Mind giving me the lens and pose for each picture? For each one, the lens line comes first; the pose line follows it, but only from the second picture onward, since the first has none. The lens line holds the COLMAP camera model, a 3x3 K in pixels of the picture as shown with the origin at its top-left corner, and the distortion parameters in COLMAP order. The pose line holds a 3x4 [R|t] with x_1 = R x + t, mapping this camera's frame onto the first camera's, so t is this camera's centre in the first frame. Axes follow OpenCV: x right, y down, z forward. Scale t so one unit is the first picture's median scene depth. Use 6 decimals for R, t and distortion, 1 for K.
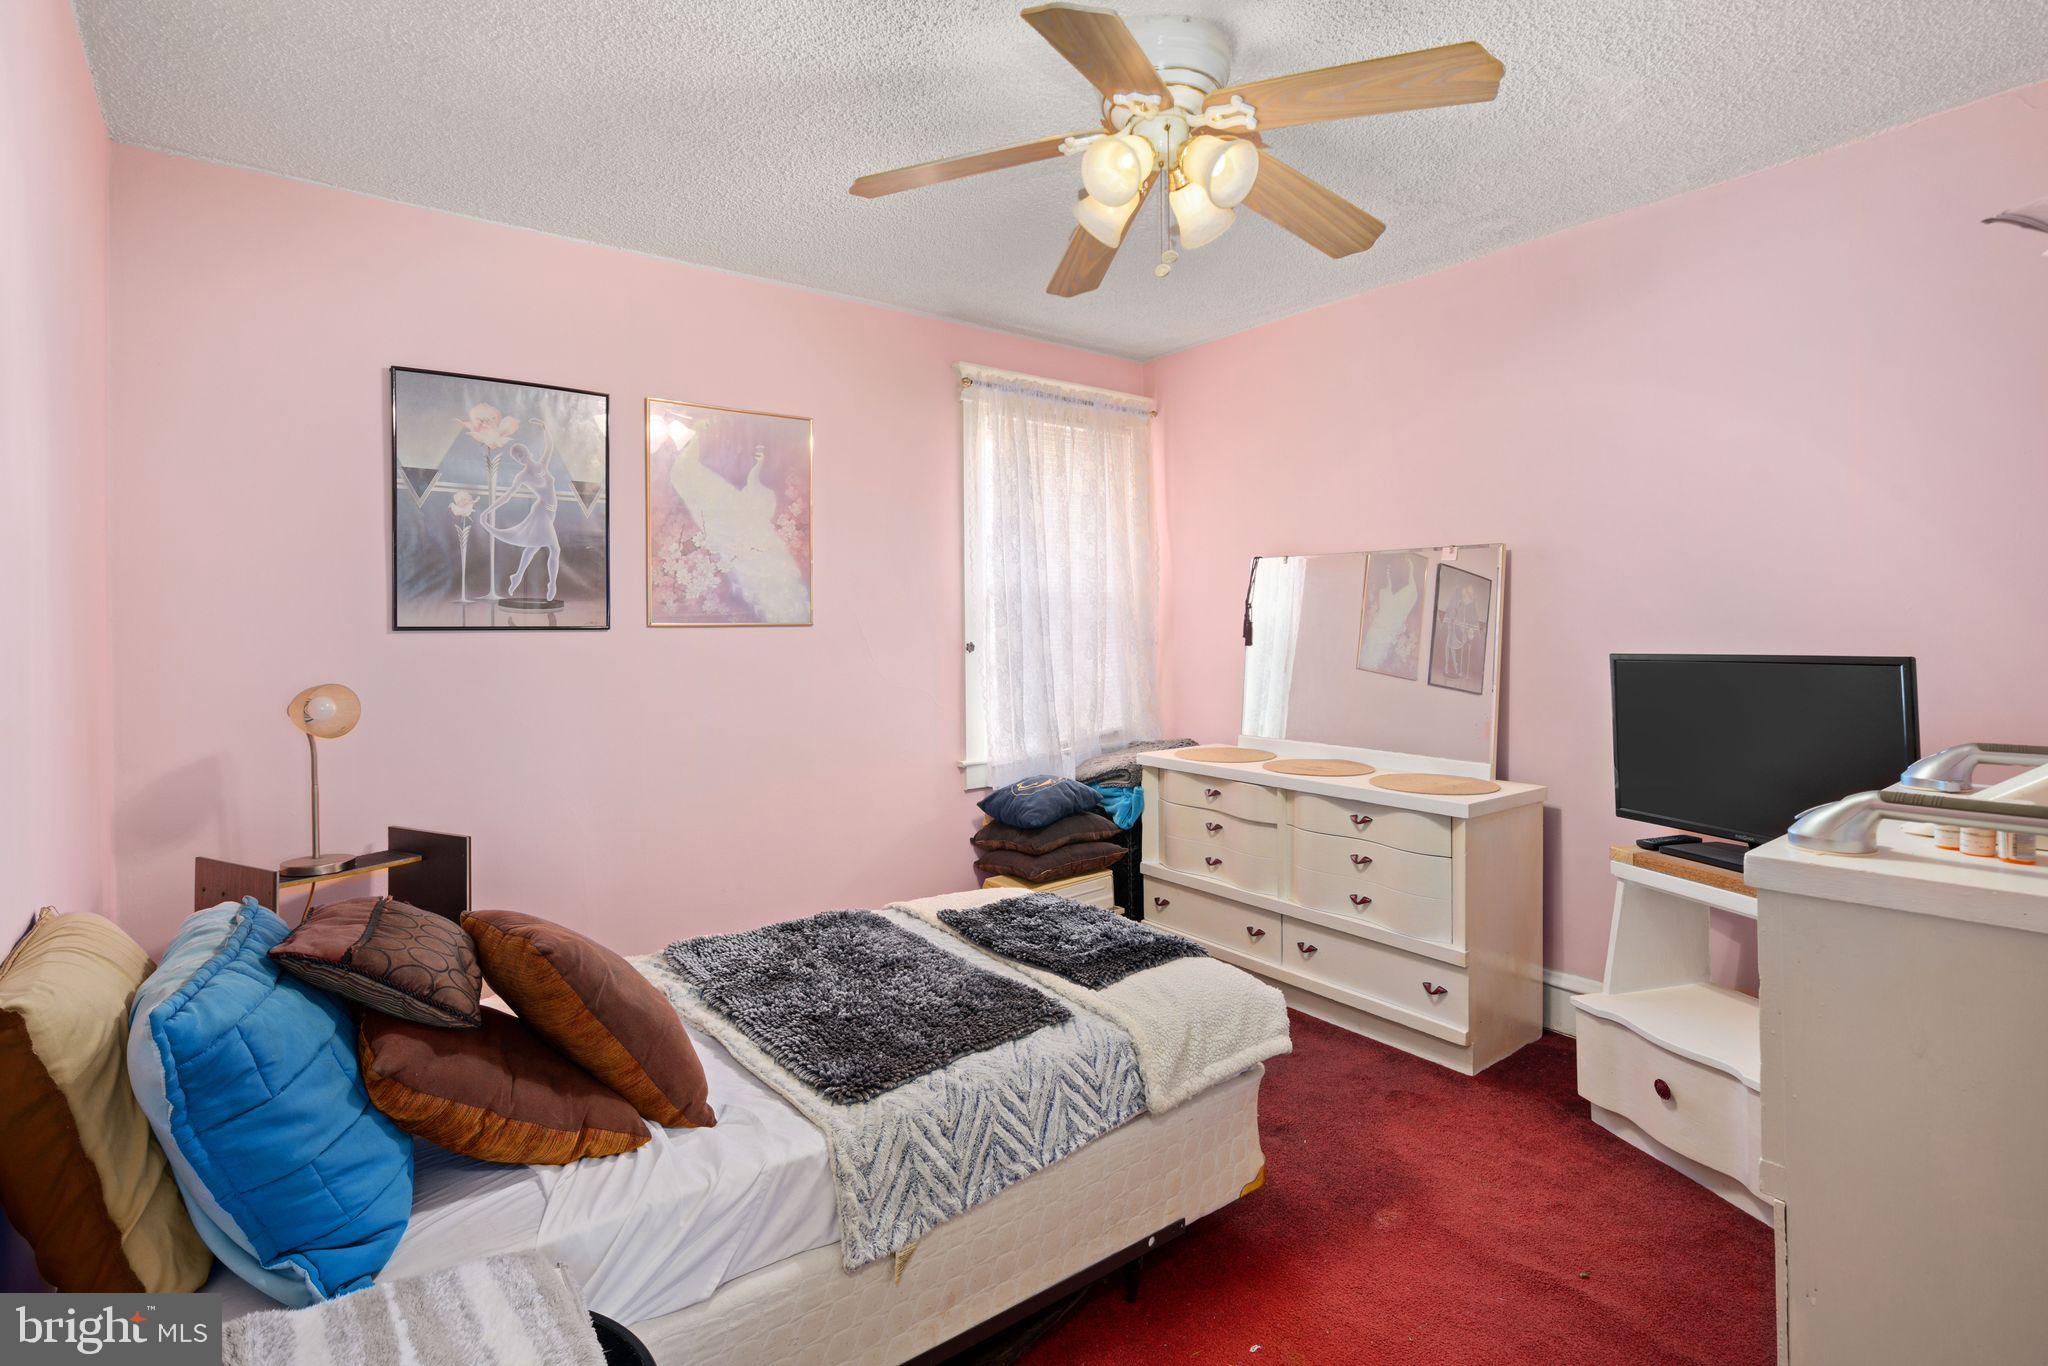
lens RADIAL K [[998.7, 0, 1016.5], [0, 998.7, 629.2], [0, 0, 1]] dist [0.003995, -0.001147]
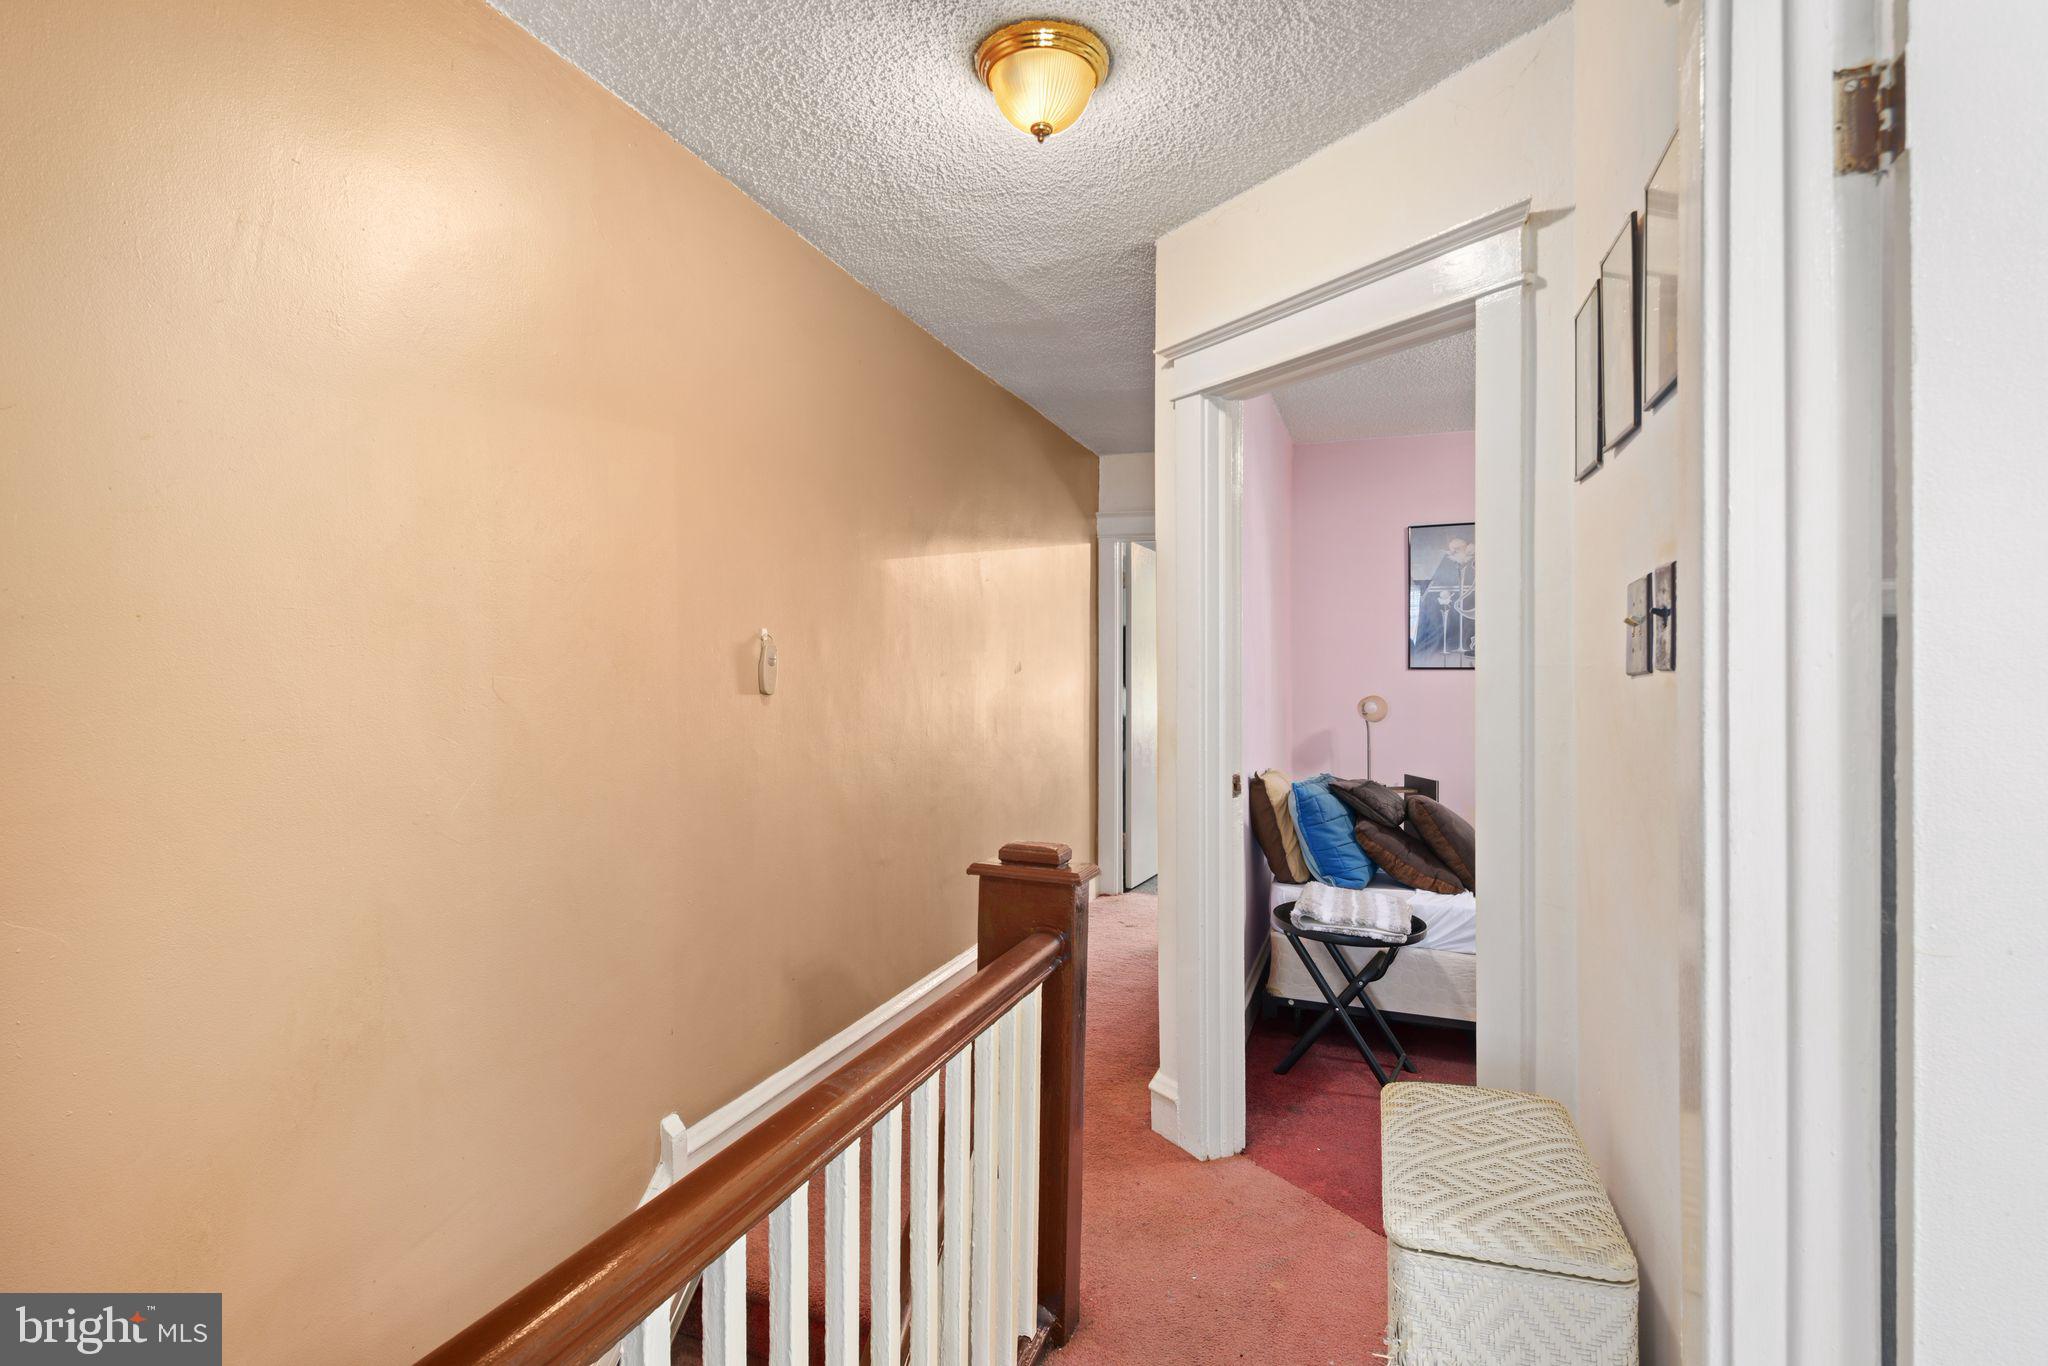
lens RADIAL K [[998.7, 0, 1023.9], [0, 998.7, 676.2], [0, 0, 1]] dist [0.003995, -0.001147]
pose [[0.532514, 0.012411, -0.846330, 1.029839], [-0.005650, 0.999922, 0.011109, -0.004492], [0.846402, -0.001134, 0.532543, -1.072149]]
